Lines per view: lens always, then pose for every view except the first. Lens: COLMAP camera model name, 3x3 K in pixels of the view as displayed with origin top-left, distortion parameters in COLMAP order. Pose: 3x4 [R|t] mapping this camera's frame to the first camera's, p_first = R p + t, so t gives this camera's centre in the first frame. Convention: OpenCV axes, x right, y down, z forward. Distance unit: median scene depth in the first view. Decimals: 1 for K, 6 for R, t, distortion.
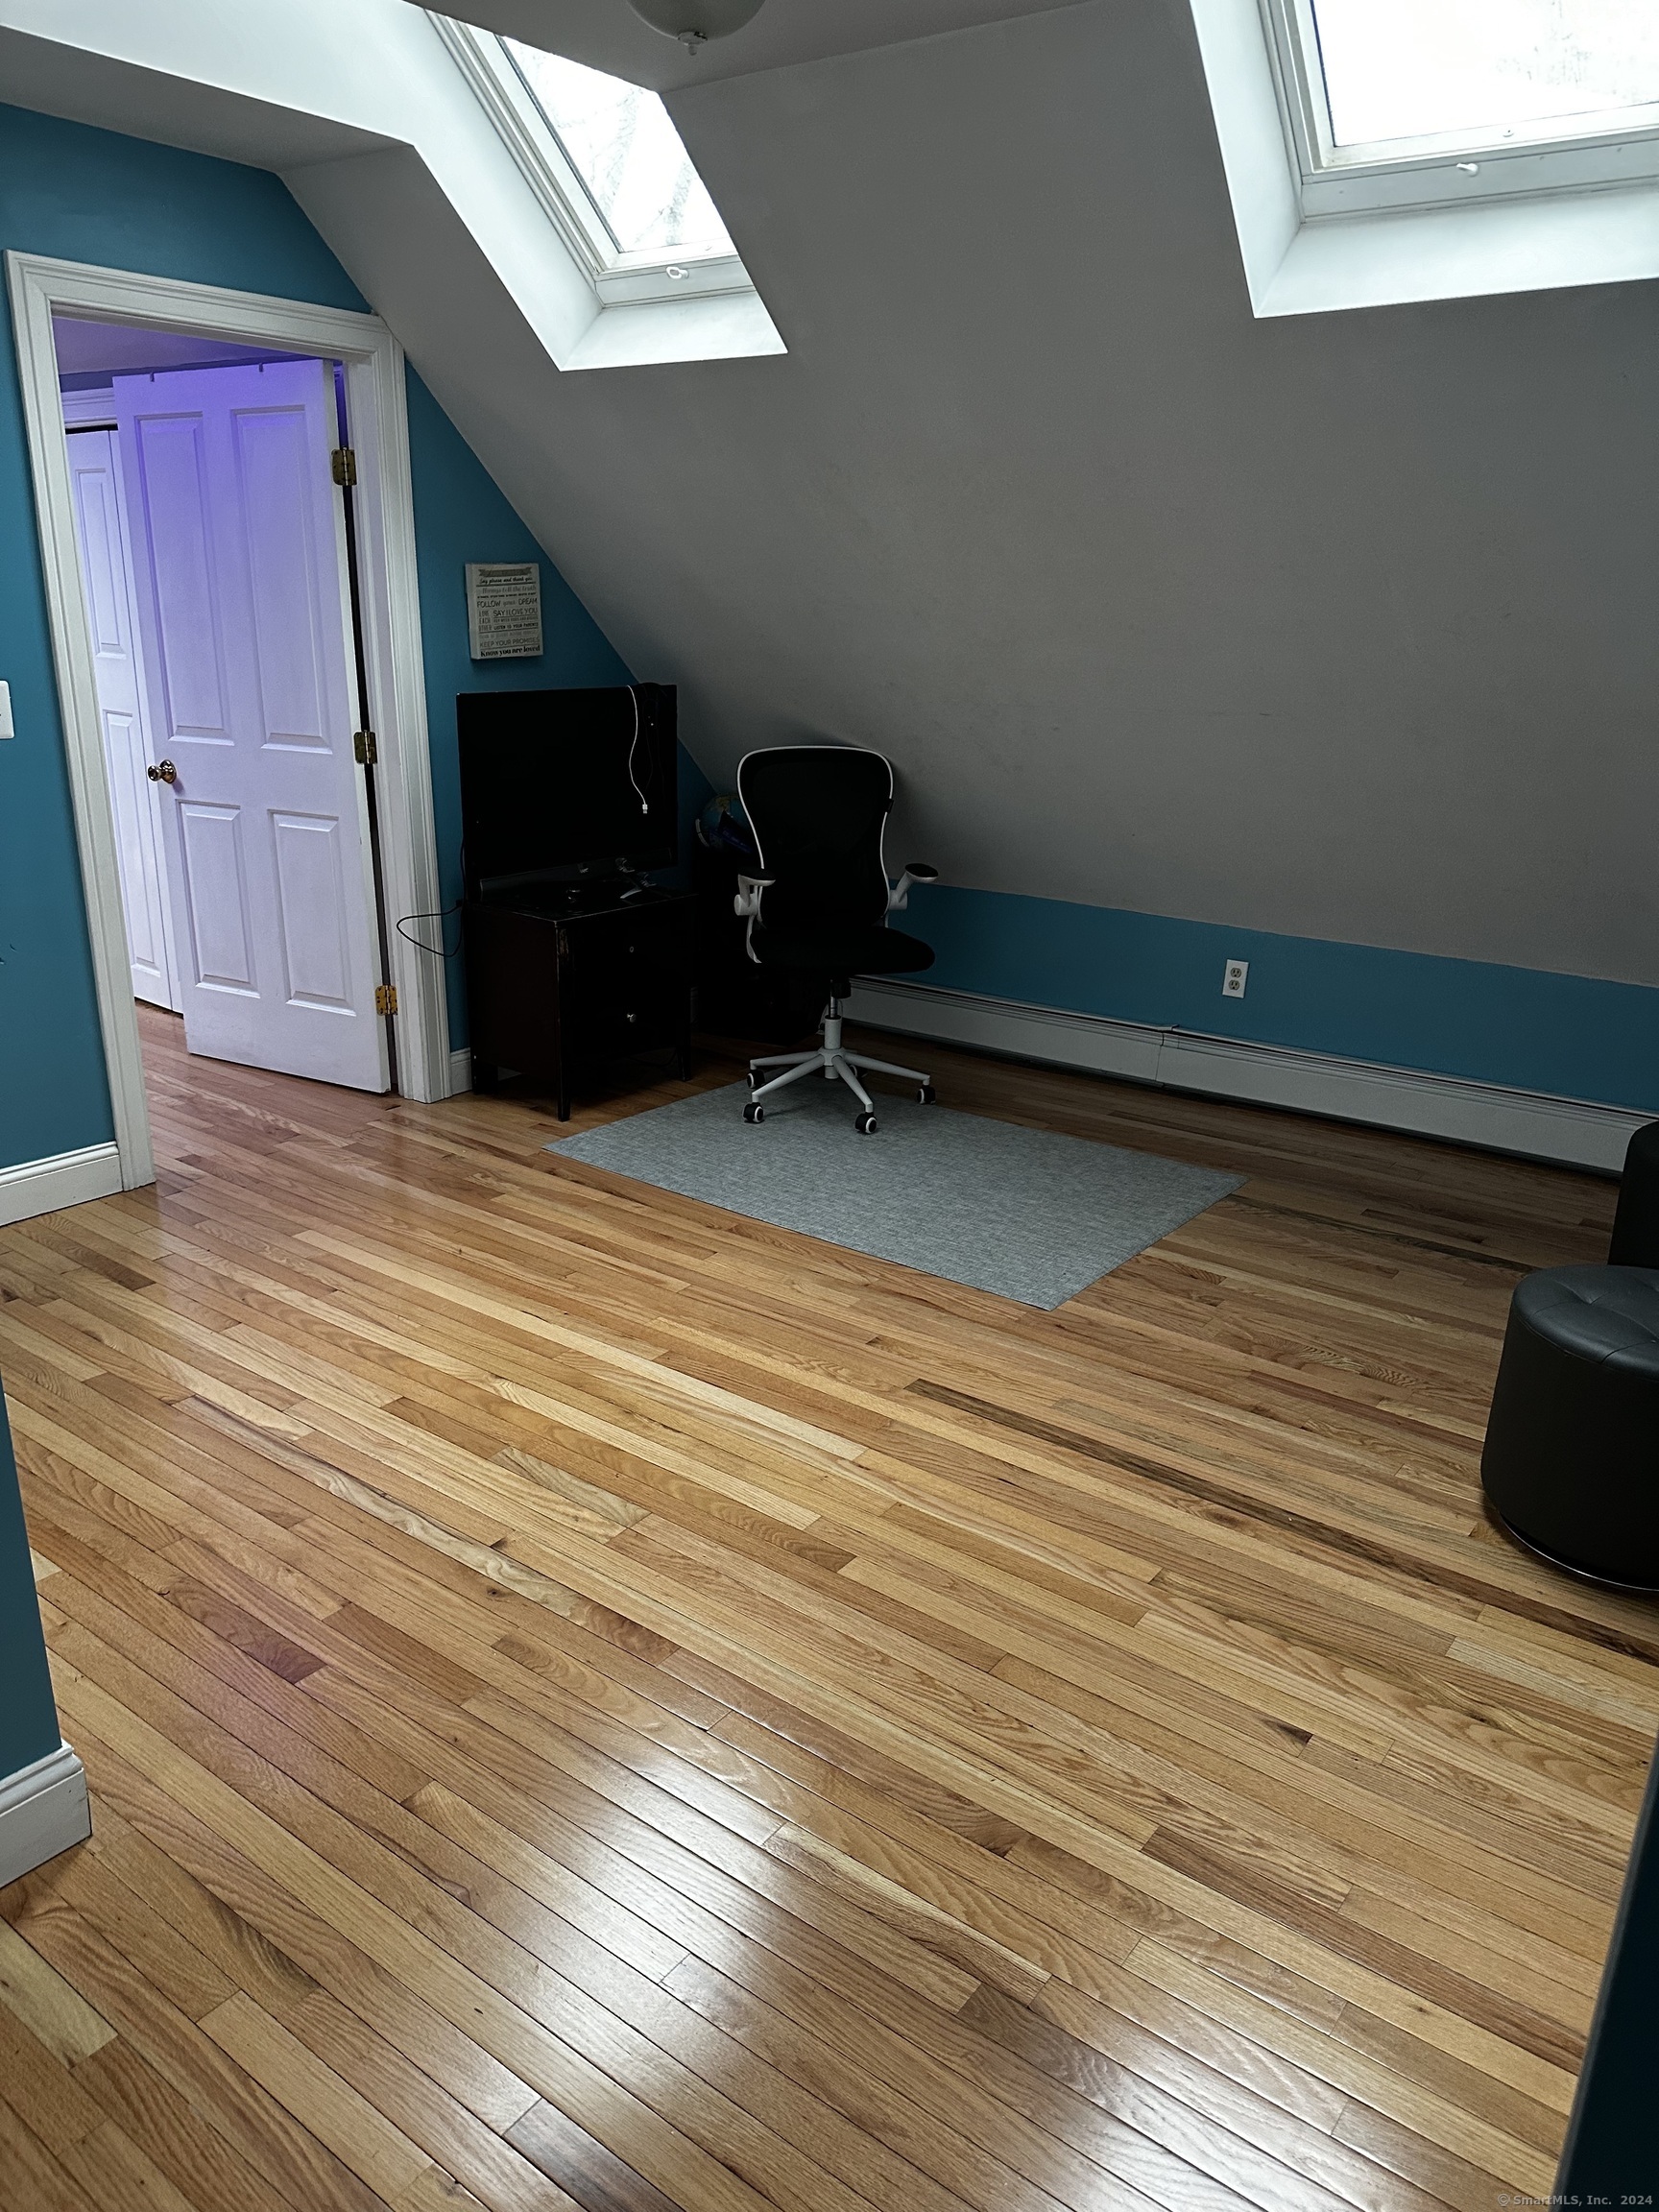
lens RADIAL K [[1562.2, 0, 834.9], [0, 1562.2, 1109.3], [0, 0, 1]] dist [0.013477, -0.010945]
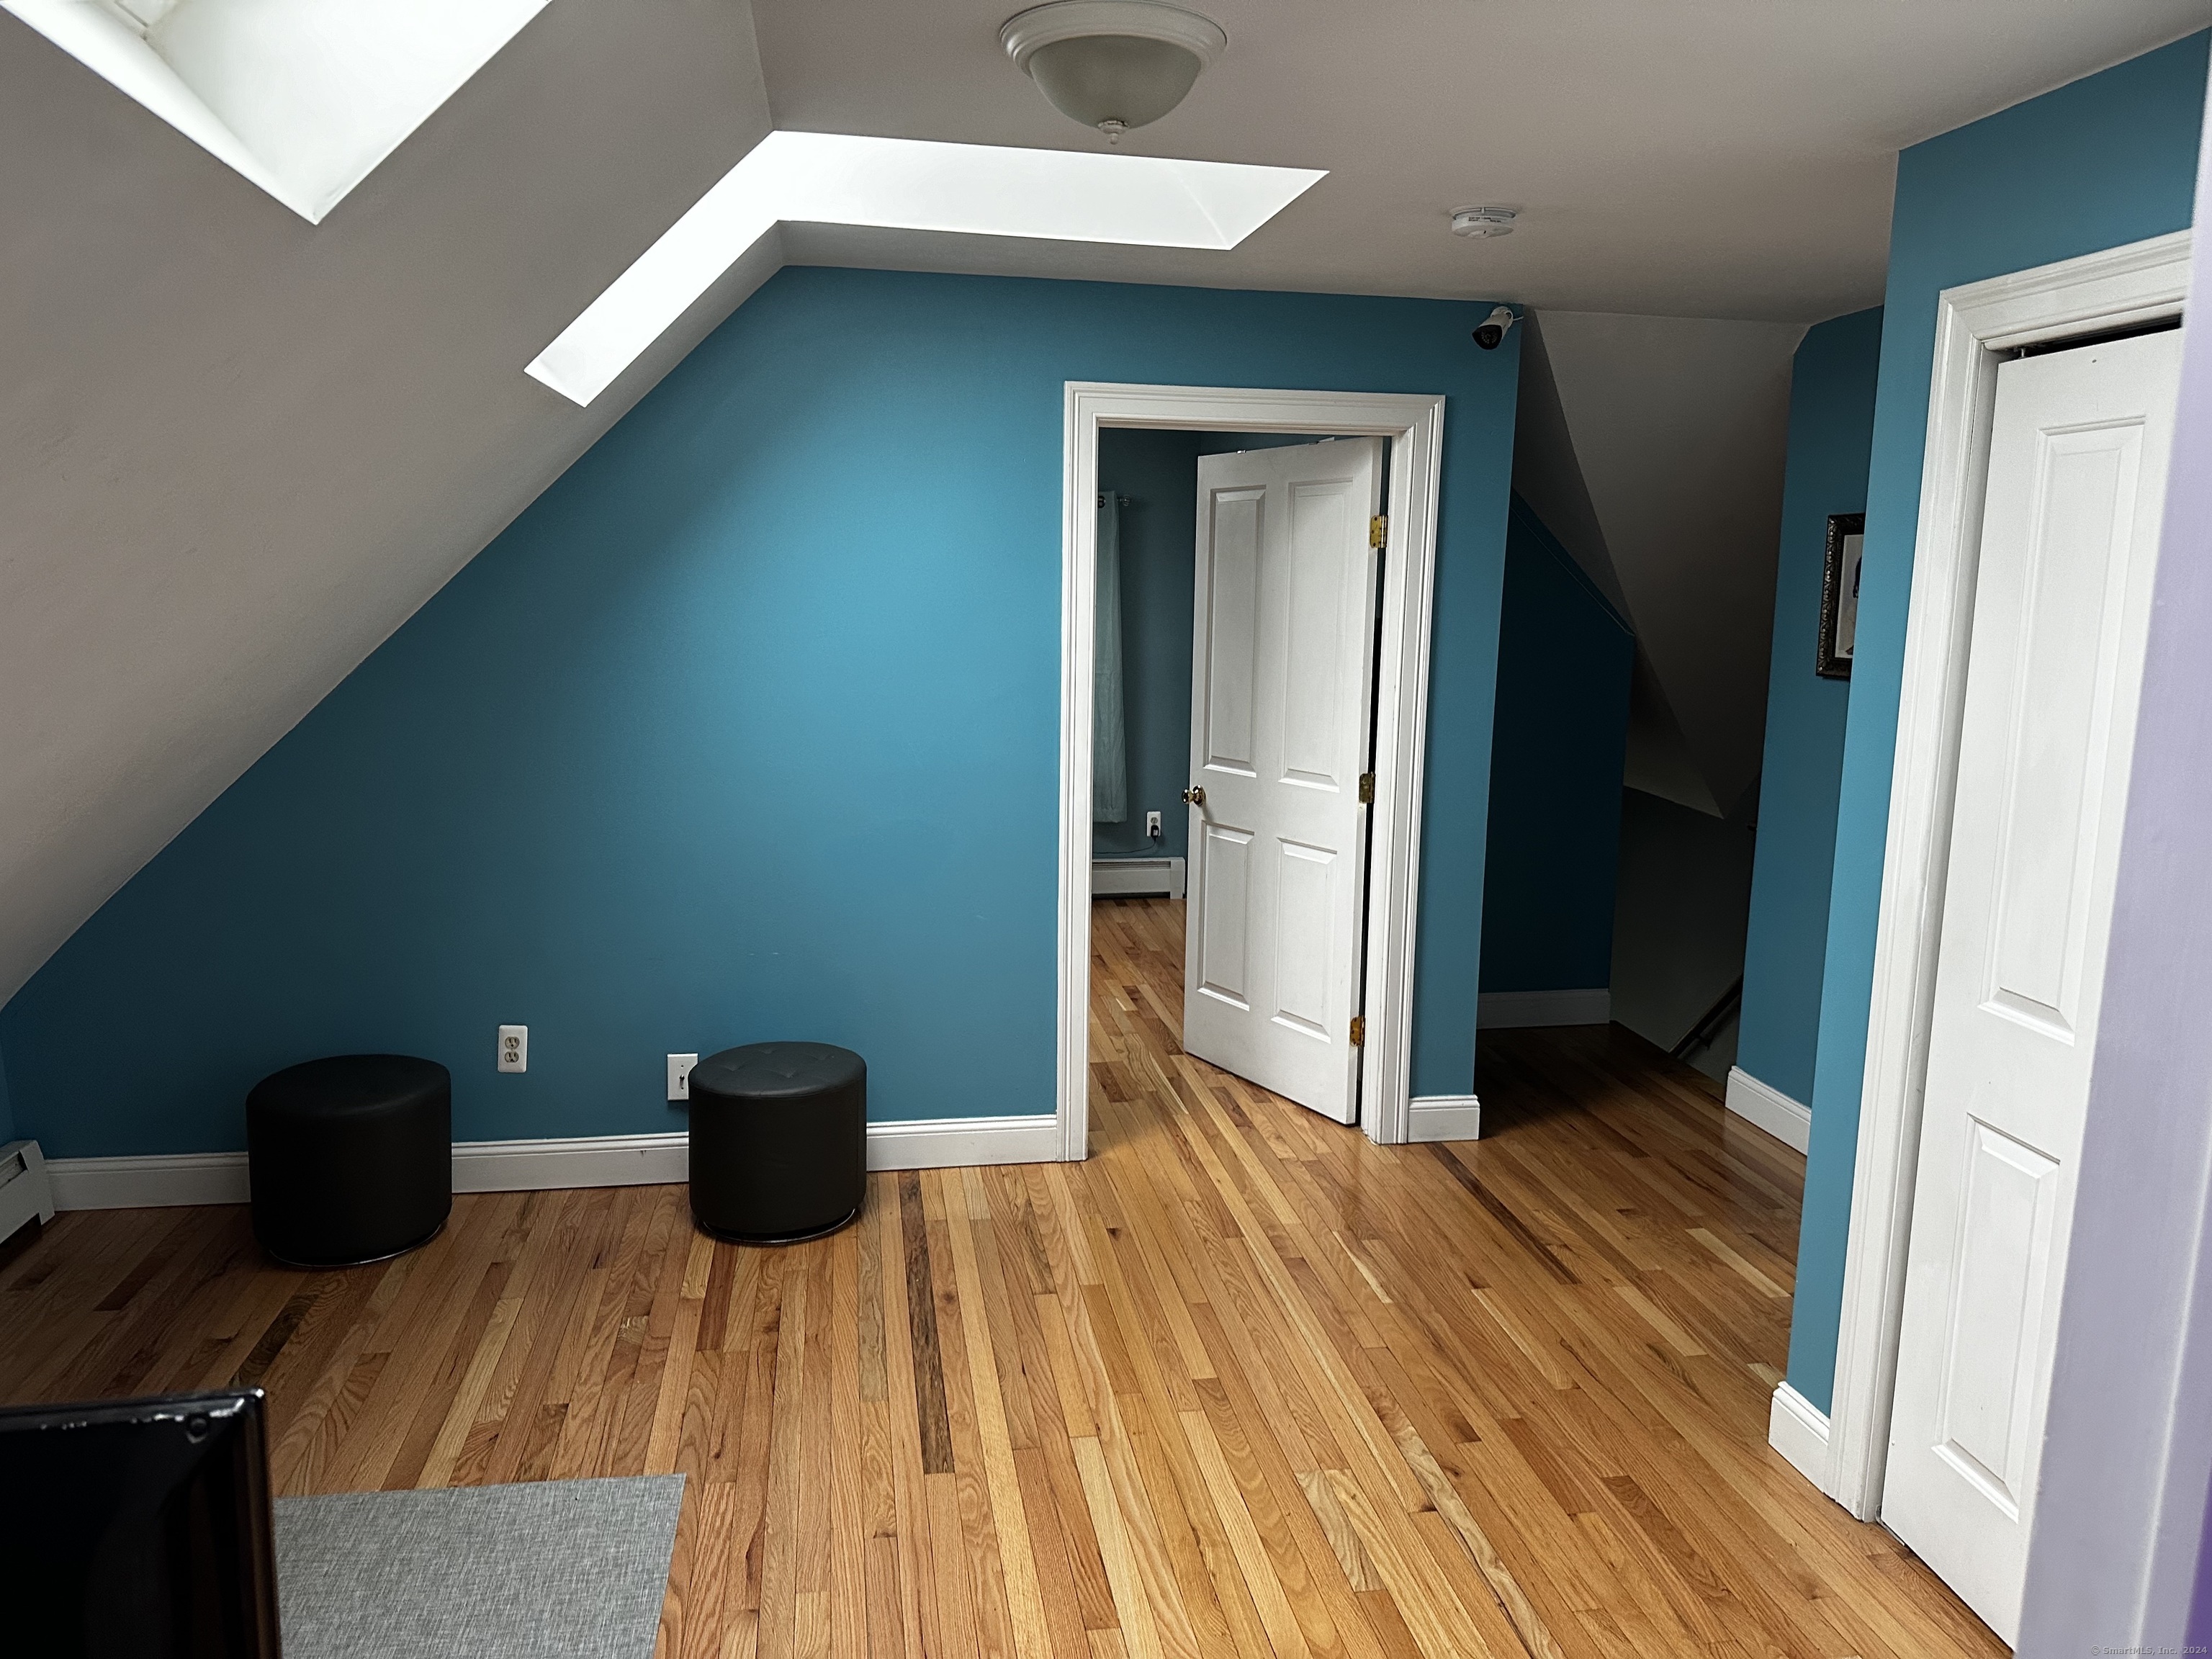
lens RADIAL K [[1562.2, 0, 1105.6], [0, 1562.2, 819.2], [0, 0, 1]] dist [0.013477, -0.010945]
pose [[-0.730382, -0.153590, 0.665546, -0.689414], [0.174581, 0.900047, 0.399295, -0.628652], [-0.660351, 0.407829, -0.630565, 1.596940]]
